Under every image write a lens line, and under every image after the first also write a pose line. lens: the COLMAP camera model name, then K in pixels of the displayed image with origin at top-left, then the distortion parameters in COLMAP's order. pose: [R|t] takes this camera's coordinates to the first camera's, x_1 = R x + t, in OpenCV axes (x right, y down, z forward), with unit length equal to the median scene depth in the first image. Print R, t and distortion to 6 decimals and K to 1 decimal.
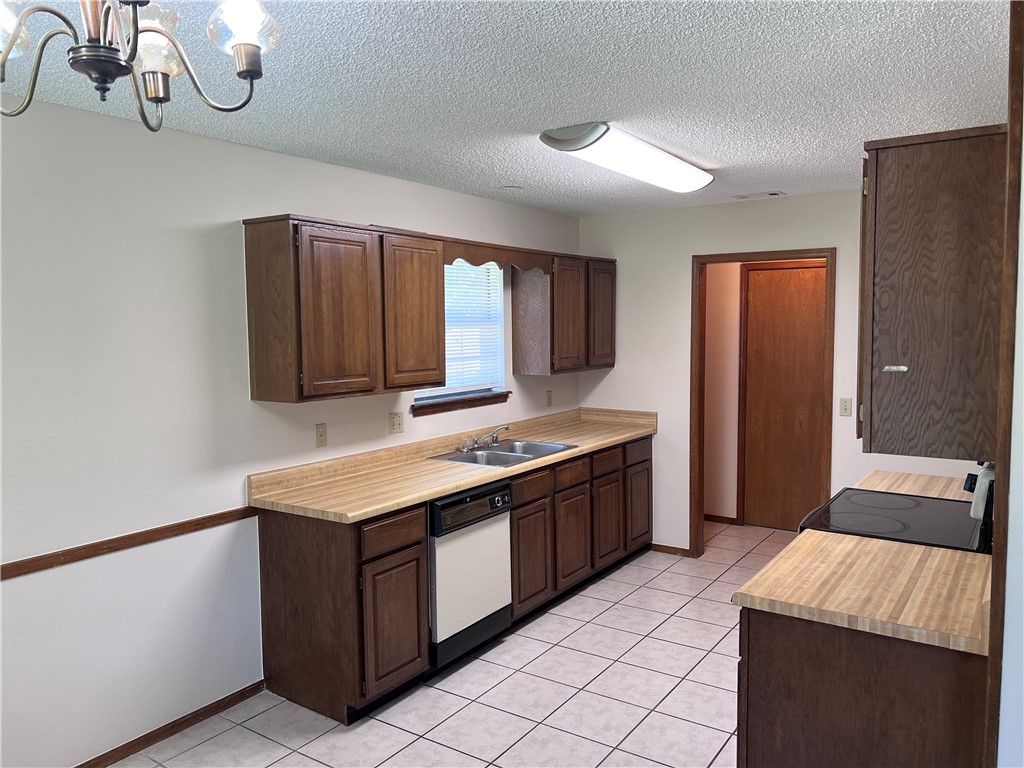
lens RADIAL K [[772.4, 0, 512.0], [0, 772.4, 384.0], [0, 0, 1]] dist [0.021018, -0.006496]
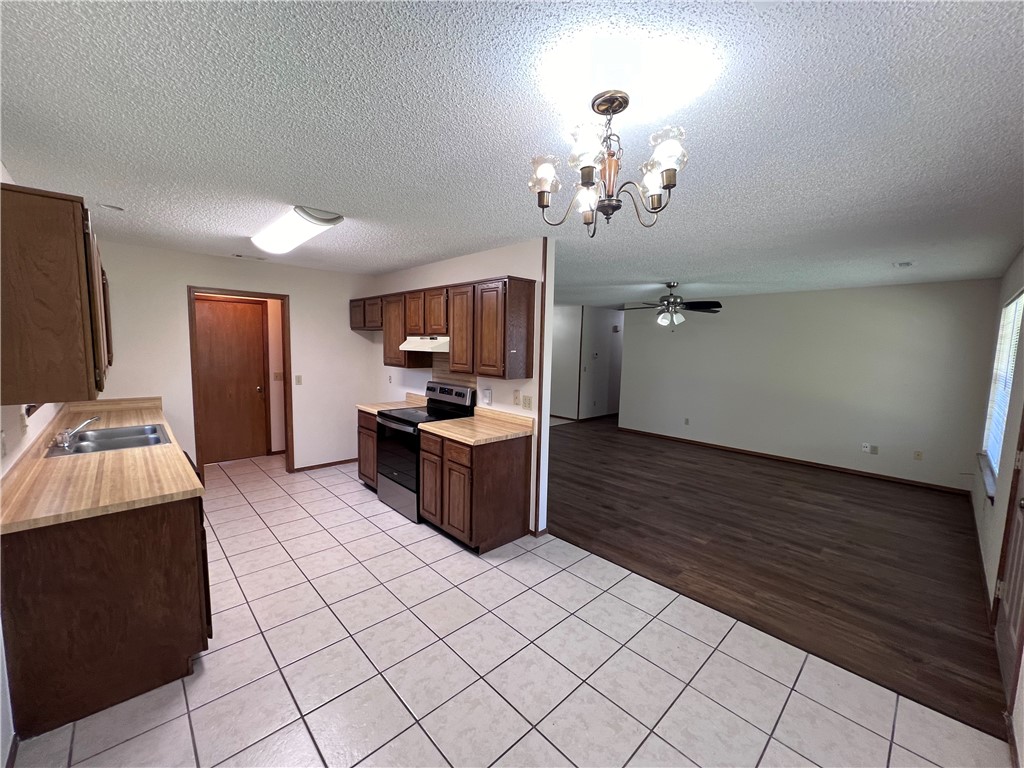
lens RADIAL K [[412.7, 0, 515.1], [0, 412.7, 389.8], [0, 0, 1]] dist [0.002510, 0.000339]
pose [[0.214041, -0.092124, 0.972471, -0.621544], [0.056002, 0.995063, 0.081938, -0.001191], [-0.975218, 0.036922, 0.218143, 0.357595]]
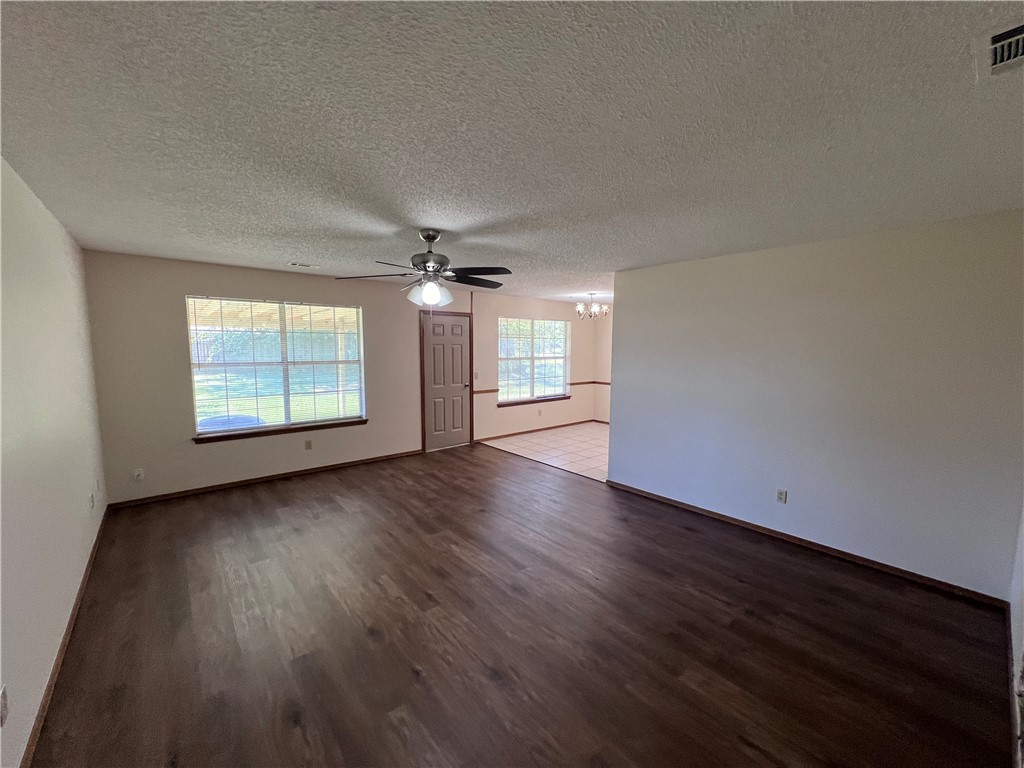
lens RADIAL K [[420.4, 0, 512.0], [0, 420.4, 384.0], [0, 0, 1]] dist [-0.000475, -0.000032]
pose [[-0.276197, 0.109192, -0.954878, 1.782703], [-0.081730, 0.987258, 0.136535, -0.060190], [0.957620, 0.115753, -0.263754, 0.545486]]
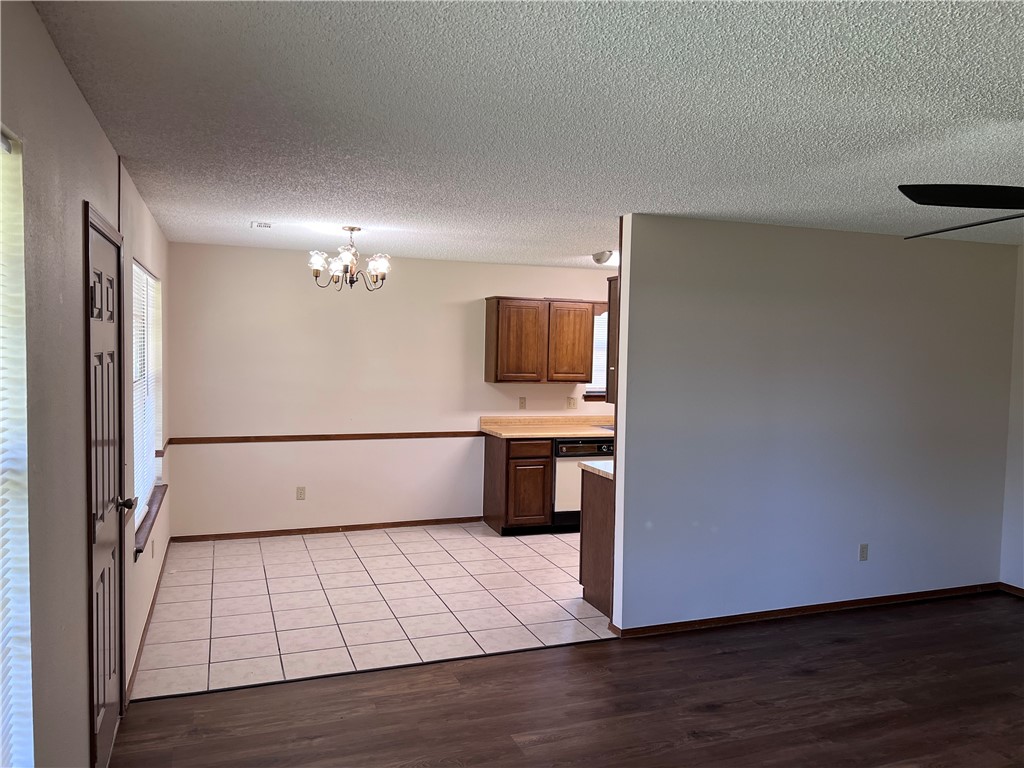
lens RADIAL K [[772.4, 0, 512.0], [0, 772.4, 384.0], [0, 0, 1]] dist [0.021018, -0.006496]
pose [[0.808984, 0.053659, -0.585377, 0.952009], [-0.076022, 0.997012, -0.013670, 0.049953], [0.582895, 0.055560, 0.810646, -0.665818]]
